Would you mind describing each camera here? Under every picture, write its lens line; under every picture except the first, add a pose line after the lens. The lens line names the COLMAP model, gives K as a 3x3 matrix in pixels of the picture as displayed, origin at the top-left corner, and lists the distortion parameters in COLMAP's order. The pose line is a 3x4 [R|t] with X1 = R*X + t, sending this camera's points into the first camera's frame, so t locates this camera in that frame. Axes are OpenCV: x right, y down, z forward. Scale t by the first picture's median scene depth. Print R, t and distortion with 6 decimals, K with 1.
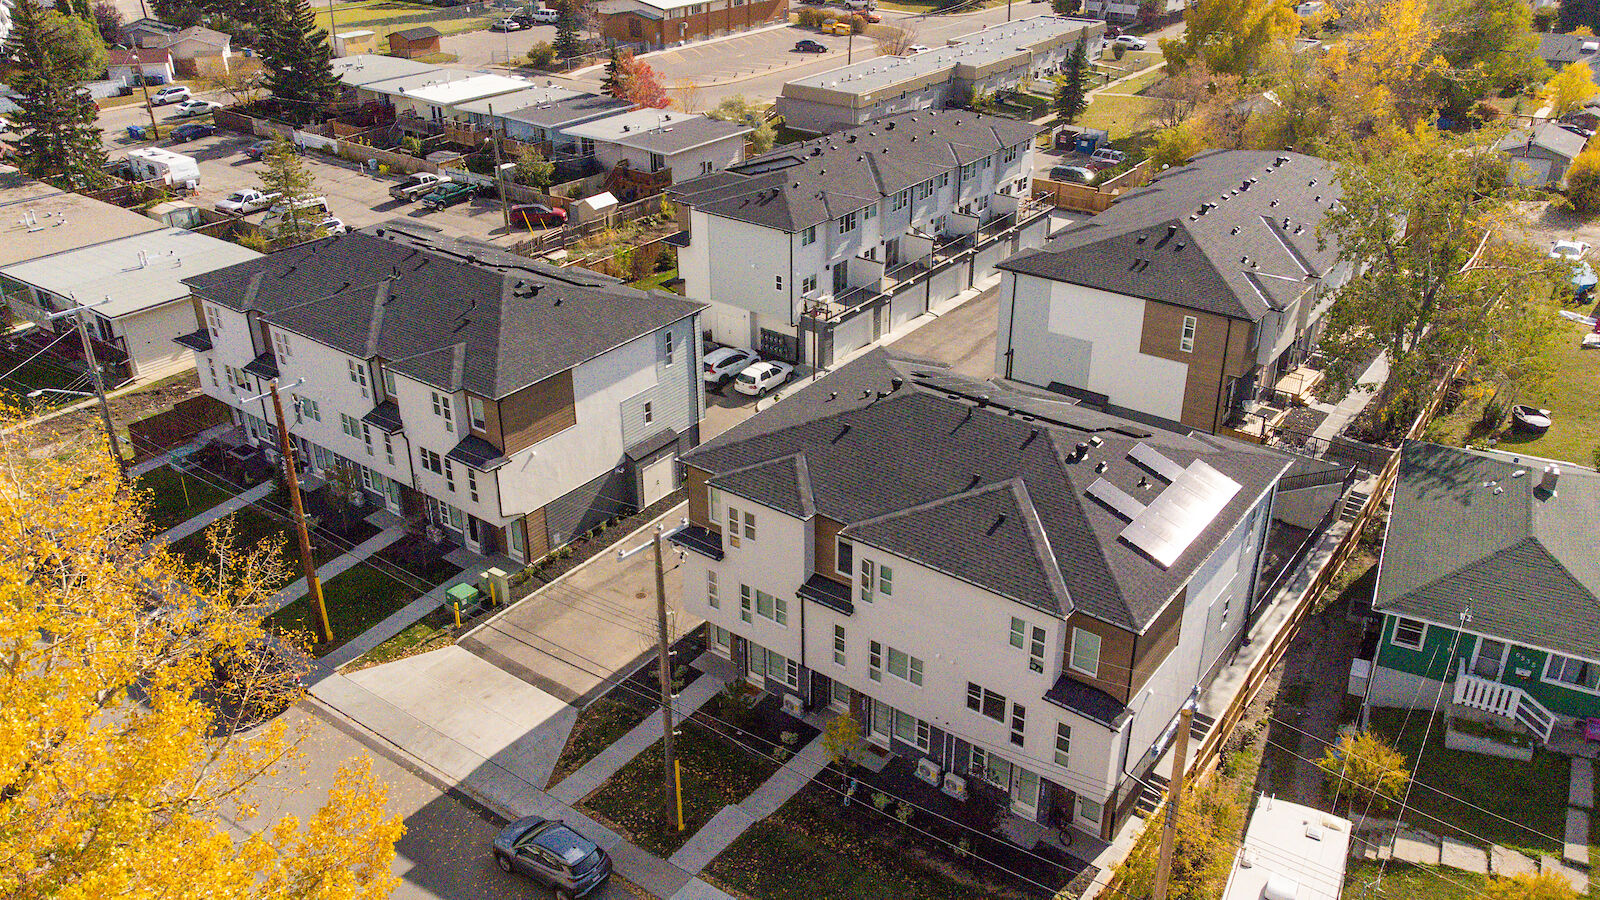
lens RADIAL K [[1227.1, 0, 800.0], [0, 1227.1, 450.0], [0, 0, 1]] dist [0.056863, -0.001637]
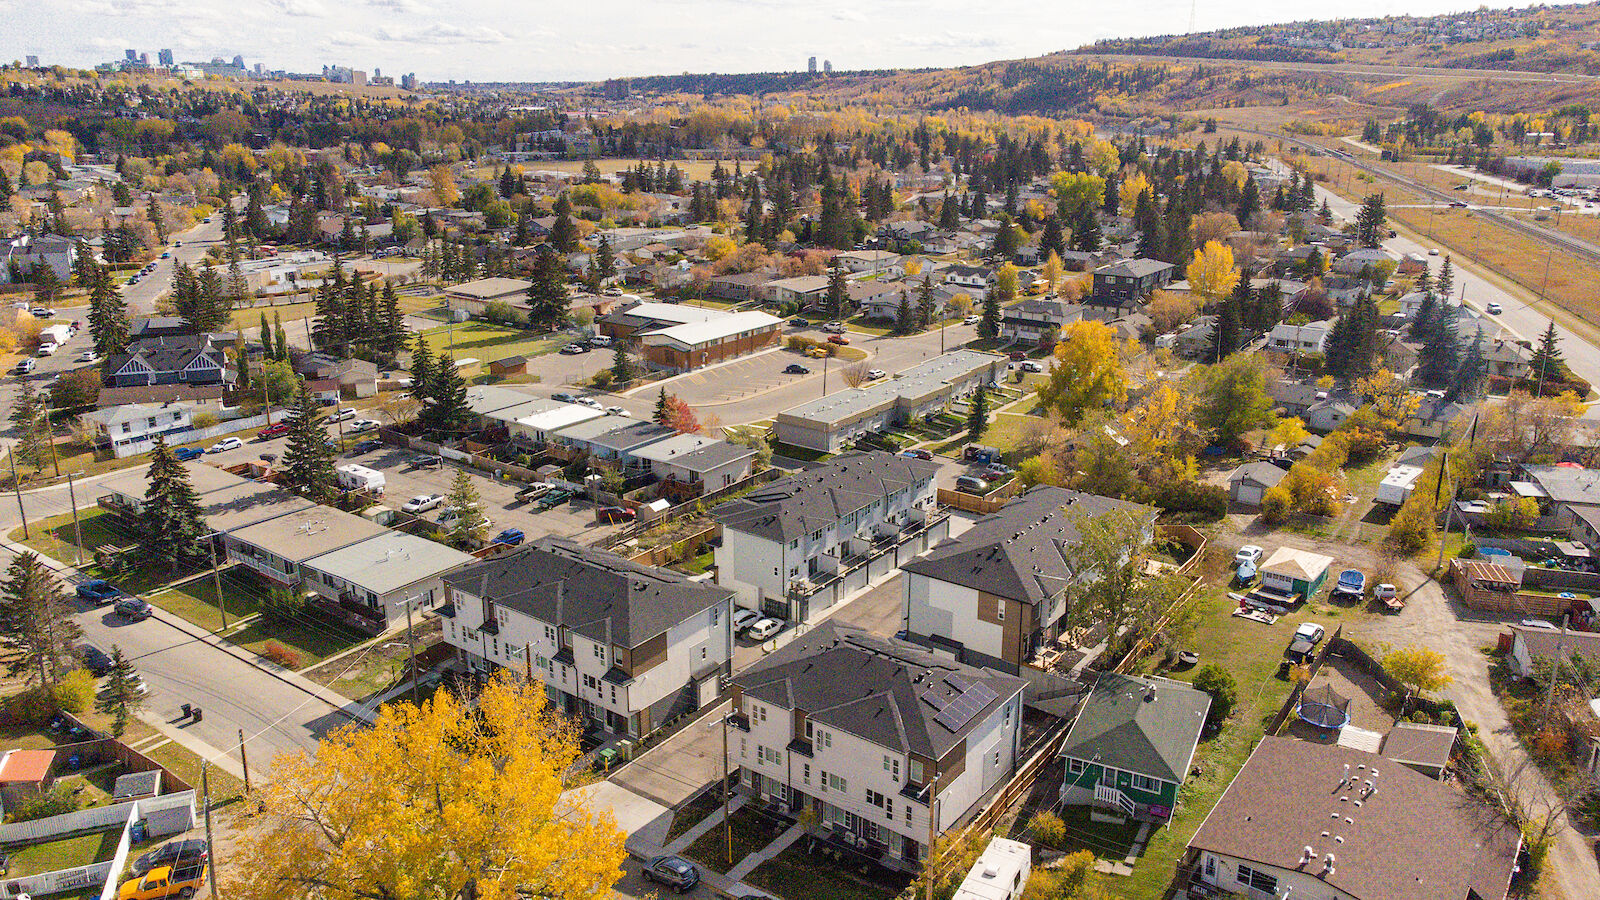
lens RADIAL K [[1227.1, 0, 800.0], [0, 1227.1, 450.0], [0, 0, 1]] dist [0.056863, -0.001637]
pose [[0.999967, 0.001729, 0.007945, 0.002081], [-0.000358, 0.985540, -0.169444, -0.015644], [-0.008123, 0.169436, 0.985508, -0.689797]]
